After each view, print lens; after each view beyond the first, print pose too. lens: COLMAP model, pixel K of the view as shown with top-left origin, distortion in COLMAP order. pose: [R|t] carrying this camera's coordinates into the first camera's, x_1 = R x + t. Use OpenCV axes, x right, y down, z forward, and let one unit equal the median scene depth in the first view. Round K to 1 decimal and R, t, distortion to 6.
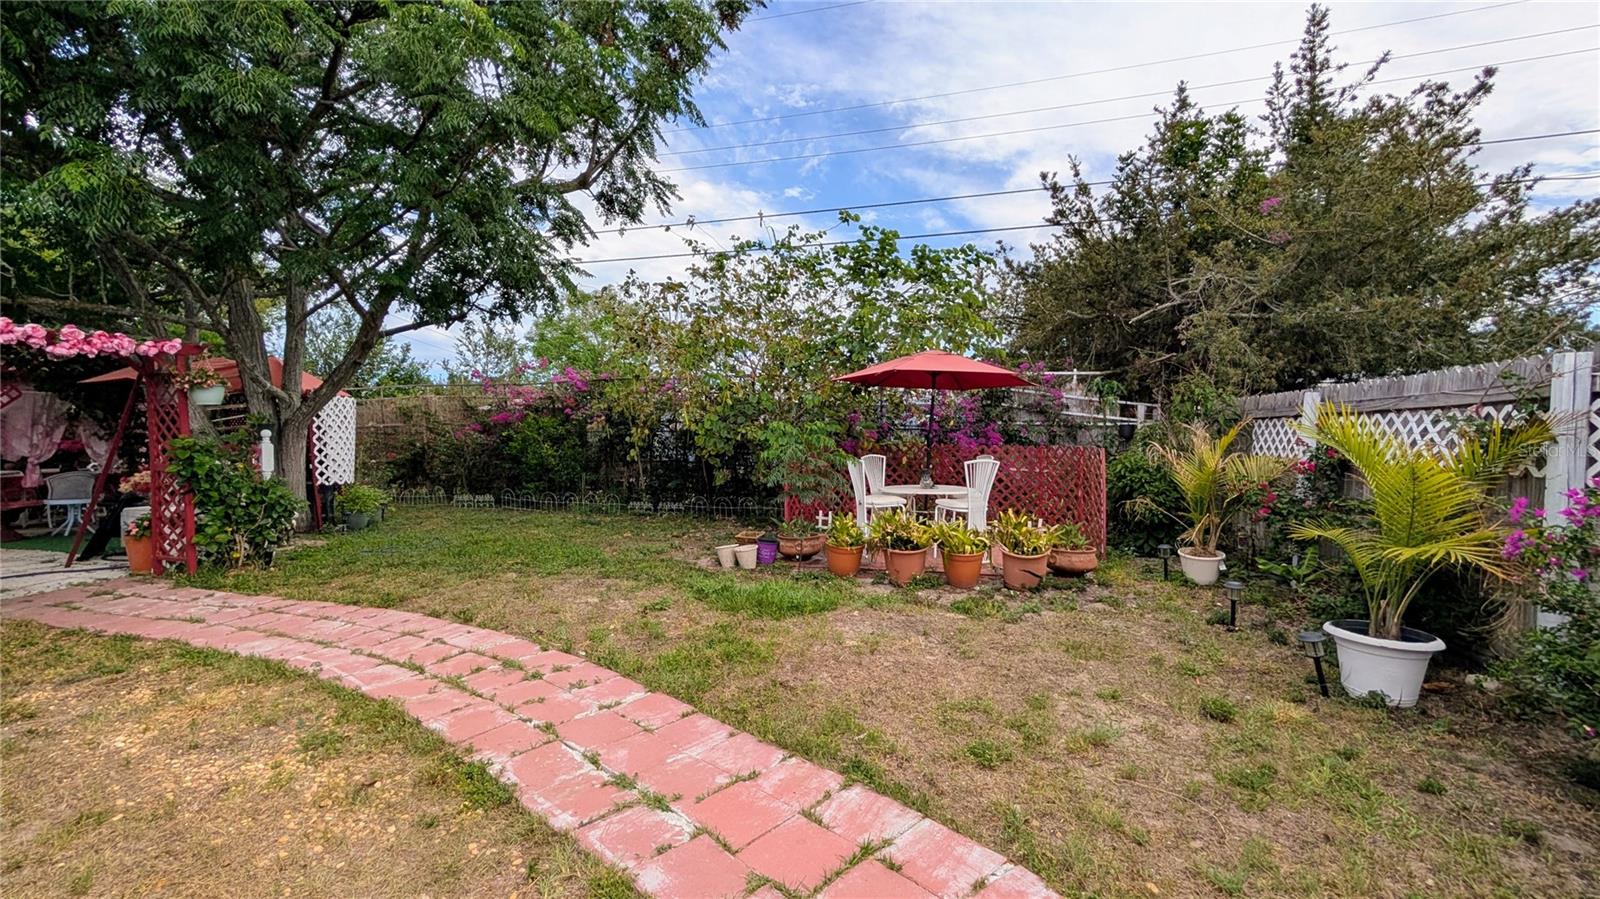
lens RADIAL K [[630.2, 0, 800.0], [0, 630.2, 449.5], [0, 0, 1]] dist [0.001916, 0.000304]
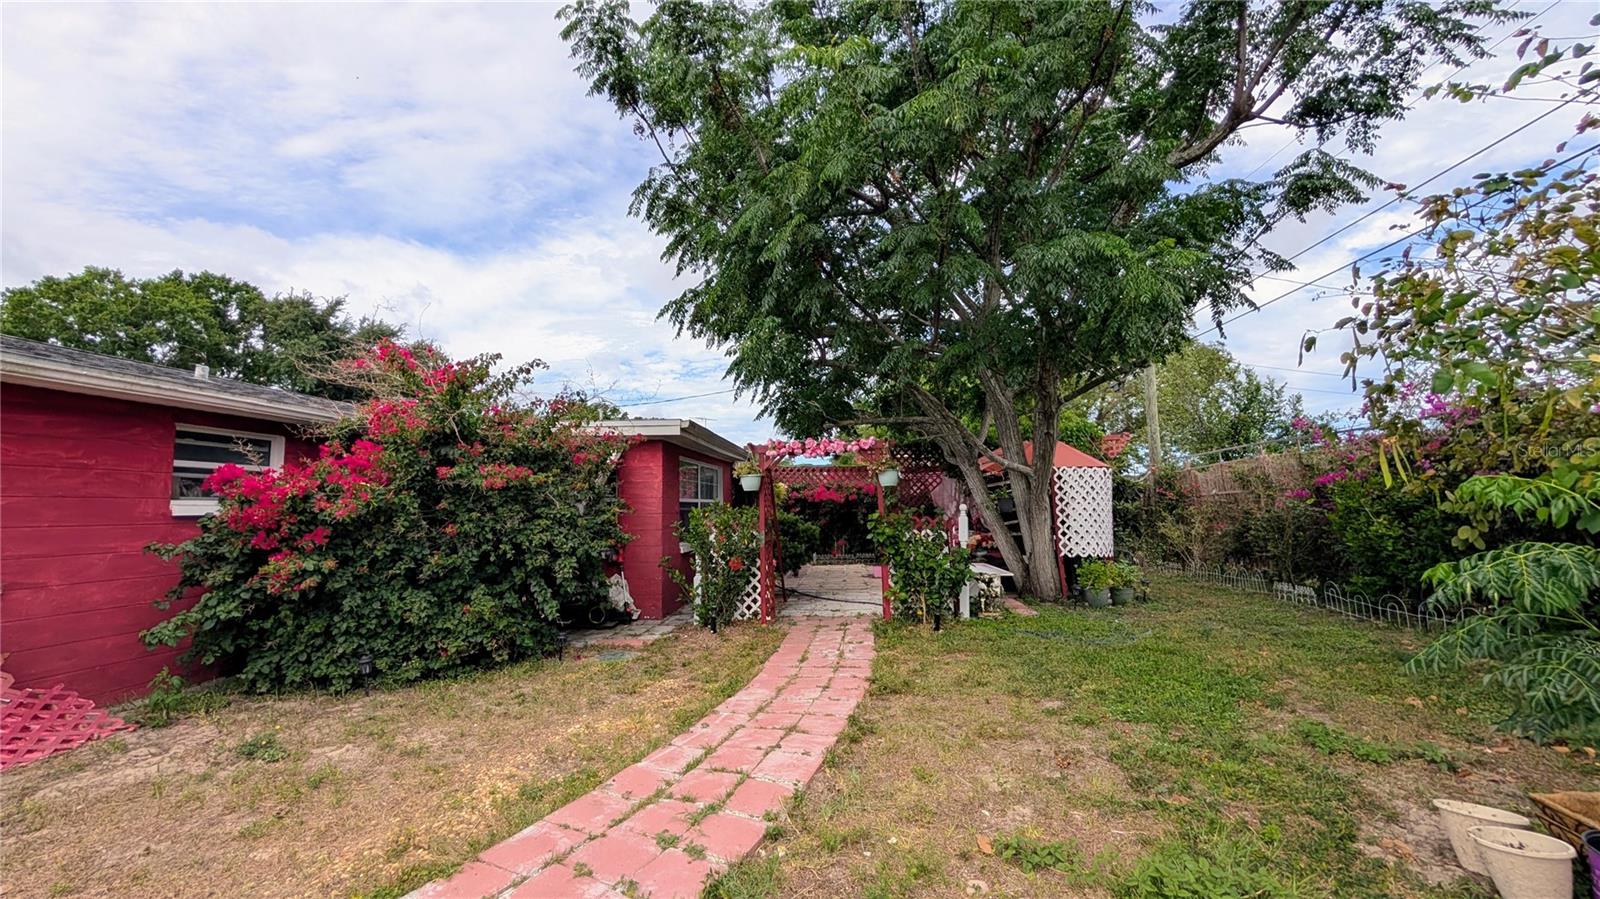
lens RADIAL K [[607.6, 0, 802.4], [0, 607.6, 452.8], [0, 0, 1]] dist [0.001252, 0.000167]
pose [[0.161243, -0.087932, -0.982990, 0.195483], [-0.009247, 0.995845, -0.090599, -0.022187], [0.986871, 0.023698, 0.159760, 0.551294]]
